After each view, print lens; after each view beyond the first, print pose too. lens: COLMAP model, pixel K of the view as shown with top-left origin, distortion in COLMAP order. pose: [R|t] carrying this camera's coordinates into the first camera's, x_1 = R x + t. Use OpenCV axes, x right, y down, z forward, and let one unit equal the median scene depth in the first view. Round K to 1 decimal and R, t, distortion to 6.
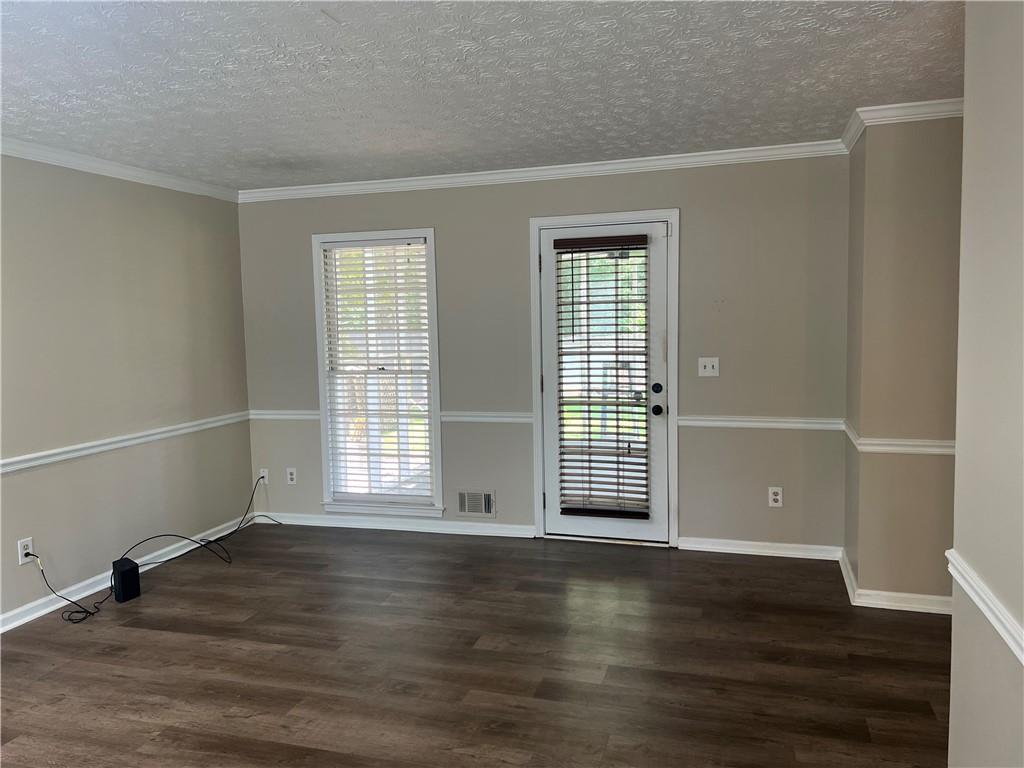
lens RADIAL K [[771.4, 0, 511.9], [0, 771.4, 383.7], [0, 0, 1]] dist [0.045739, -0.053019]
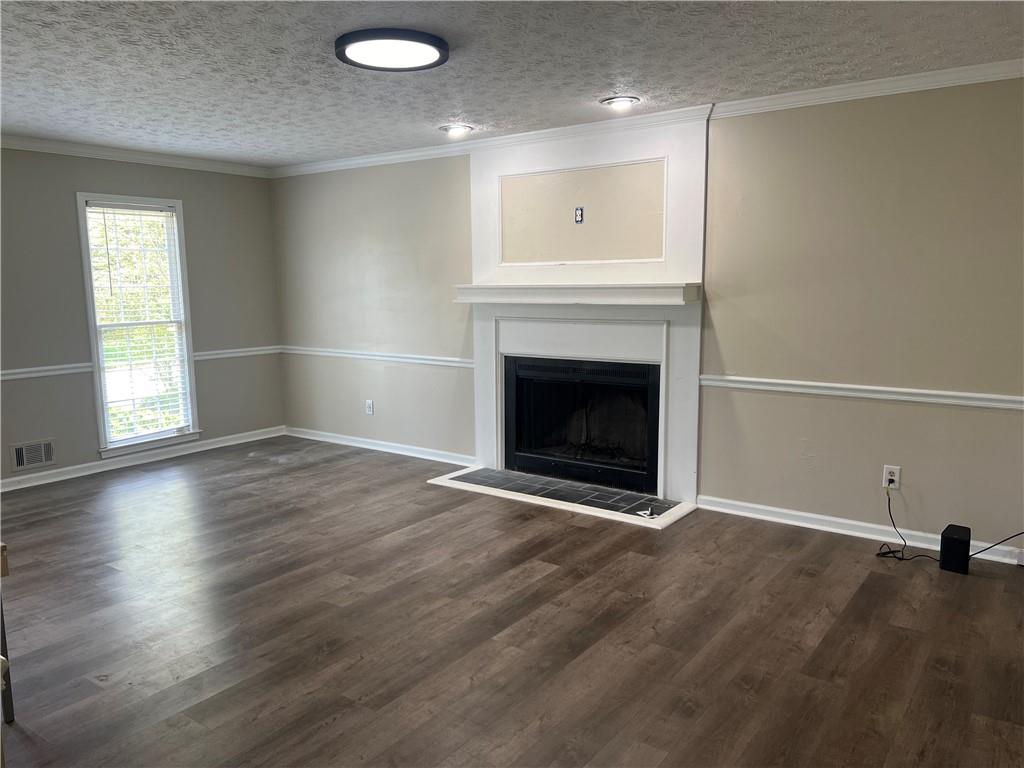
lens RADIAL K [[771.4, 0, 512.6], [0, 771.4, 385.0], [0, 0, 1]] dist [0.045739, -0.053019]
pose [[-0.316614, 0.166563, -0.933816, 0.577922], [-0.066856, 0.978095, 0.197129, -0.095702], [0.946196, 0.124844, -0.298543, 0.904147]]
